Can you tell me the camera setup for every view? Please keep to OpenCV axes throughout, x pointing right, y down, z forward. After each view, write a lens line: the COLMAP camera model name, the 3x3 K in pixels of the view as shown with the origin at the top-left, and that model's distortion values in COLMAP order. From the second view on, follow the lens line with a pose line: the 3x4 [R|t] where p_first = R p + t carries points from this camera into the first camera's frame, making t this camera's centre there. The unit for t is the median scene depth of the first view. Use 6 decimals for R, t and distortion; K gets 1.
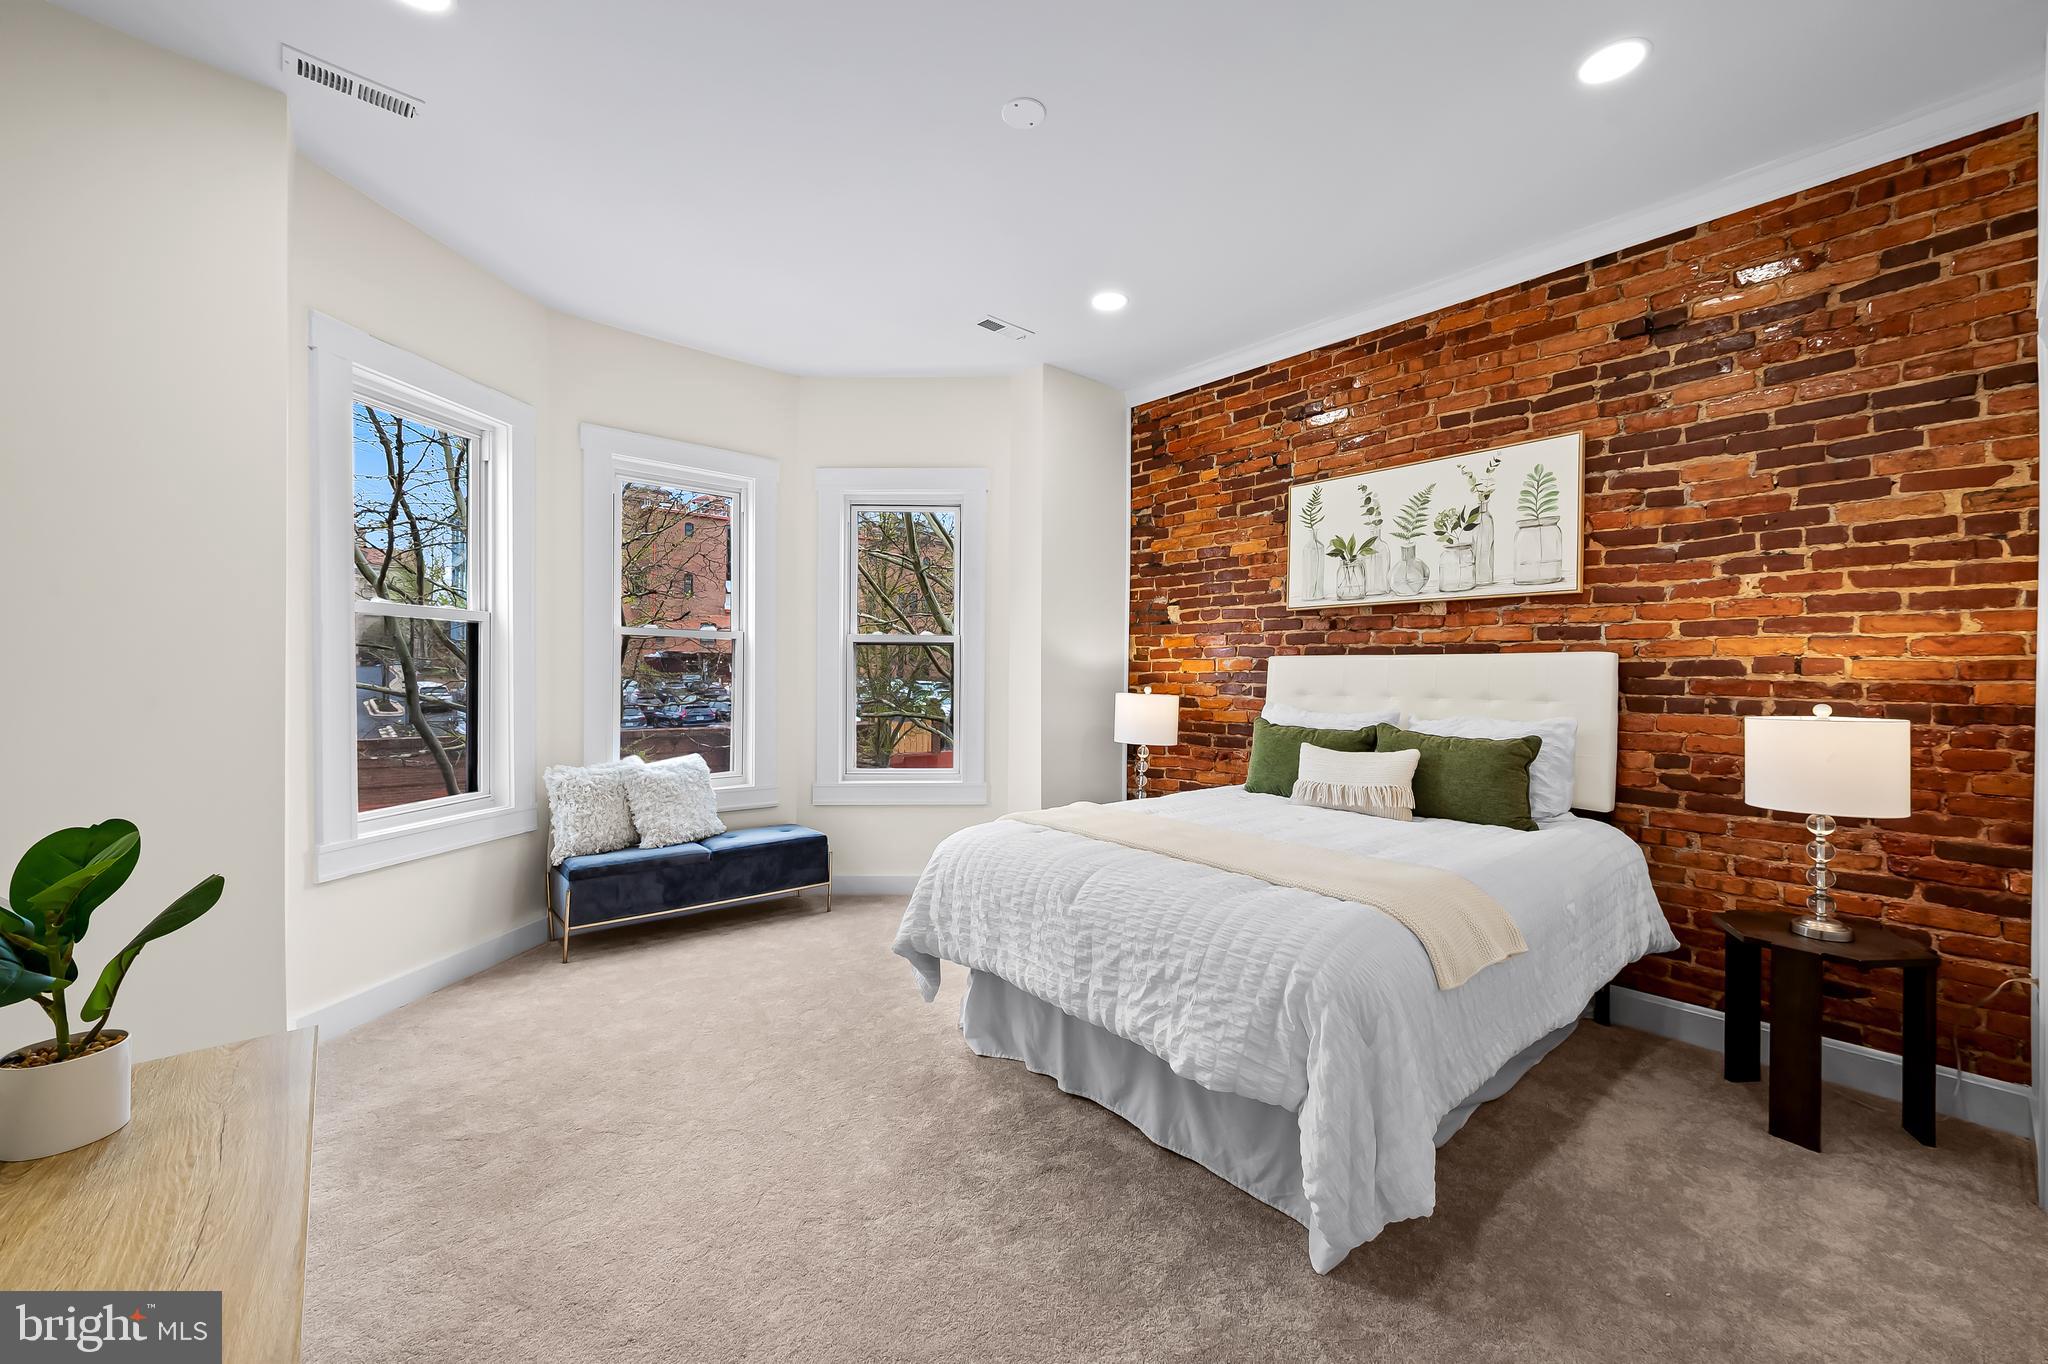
lens RADIAL K [[809.8, 0, 1023.7], [0, 809.8, 714.9], [0, 0, 1]] dist [0.008011, -0.001180]
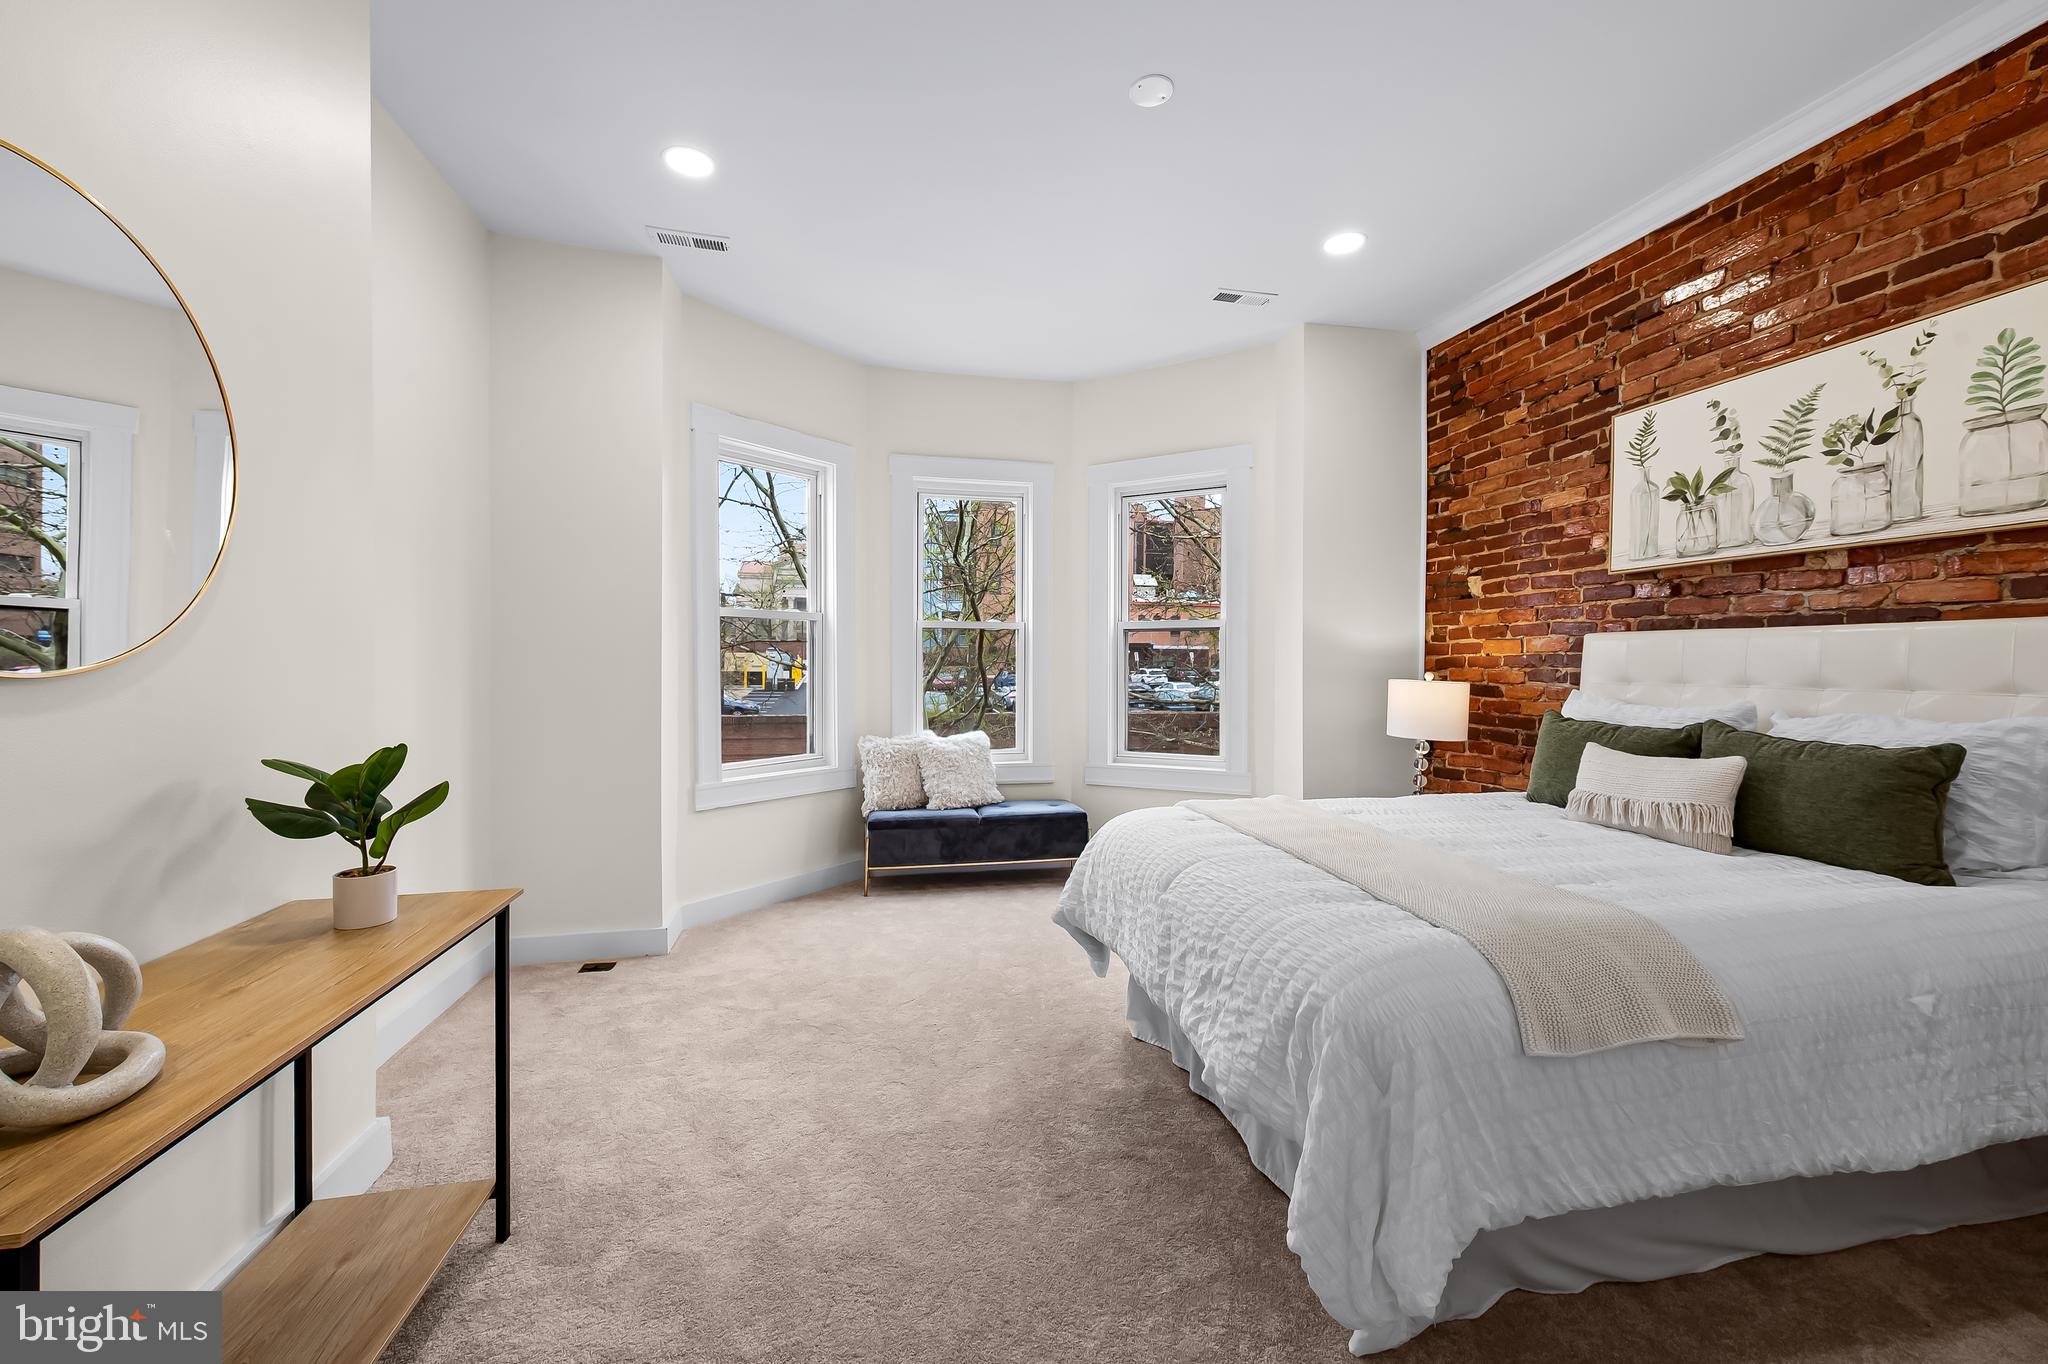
lens RADIAL K [[809.8, 0, 1020.1], [0, 809.8, 702.4], [0, 0, 1]] dist [0.008011, -0.001180]
pose [[0.874622, 0.018180, -0.484465, 0.236471], [-0.018699, 0.999818, 0.003763, 0.003096], [0.484445, 0.005768, 0.874802, 0.039931]]
